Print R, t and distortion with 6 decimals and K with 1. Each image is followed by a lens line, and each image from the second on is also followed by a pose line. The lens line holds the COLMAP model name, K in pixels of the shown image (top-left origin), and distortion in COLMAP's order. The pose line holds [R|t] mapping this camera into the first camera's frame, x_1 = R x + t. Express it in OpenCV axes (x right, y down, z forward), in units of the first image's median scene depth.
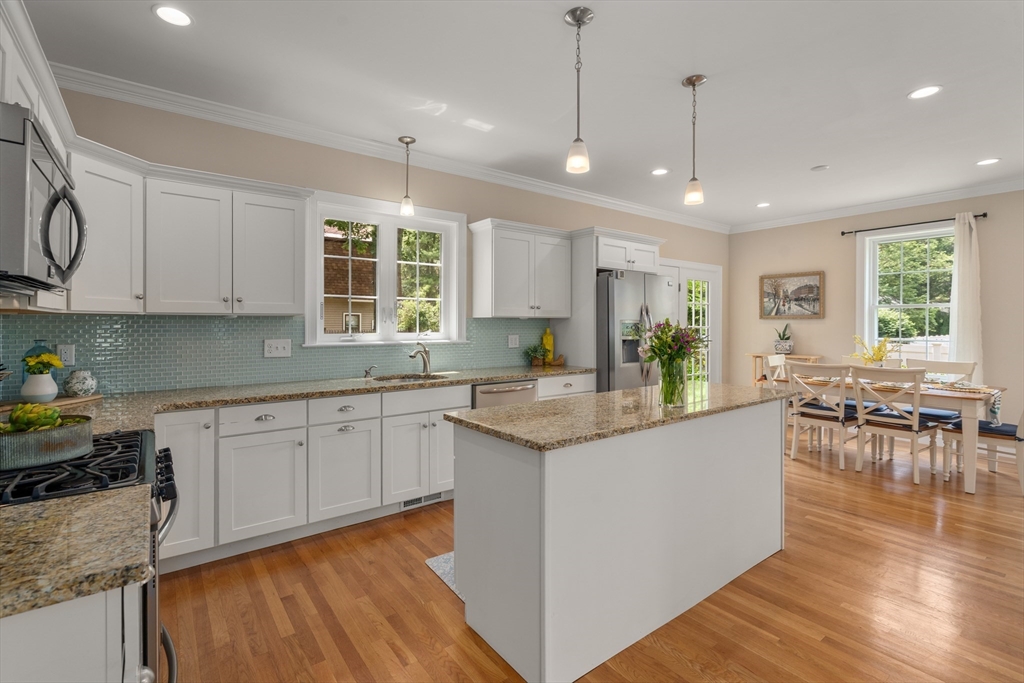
lens RADIAL K [[461.8, 0, 522.2], [0, 461.8, 325.0], [0, 0, 1]] dist [-0.009541, 0.002375]
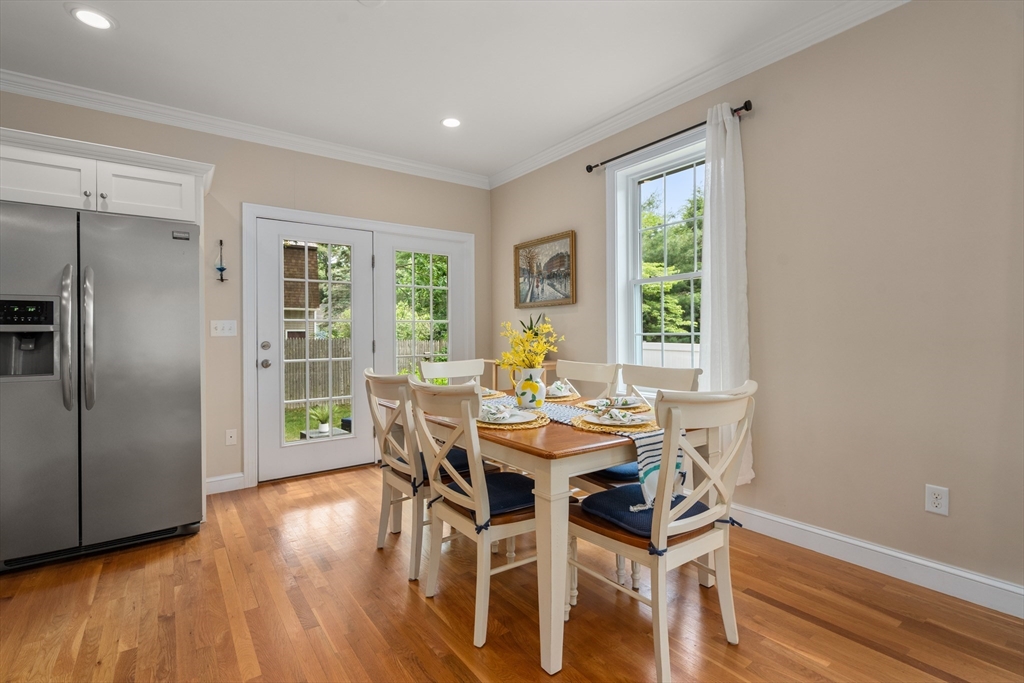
lens RADIAL K [[467.7, 0, 509.7], [0, 467.7, 337.7], [0, 0, 1]] dist [-0.035709, -0.000020]
pose [[0.999488, -0.005090, -0.031598, 0.554802], [0.005051, 0.999986, -0.001334, 0.032667], [0.031605, 0.001174, 0.999500, 0.323604]]
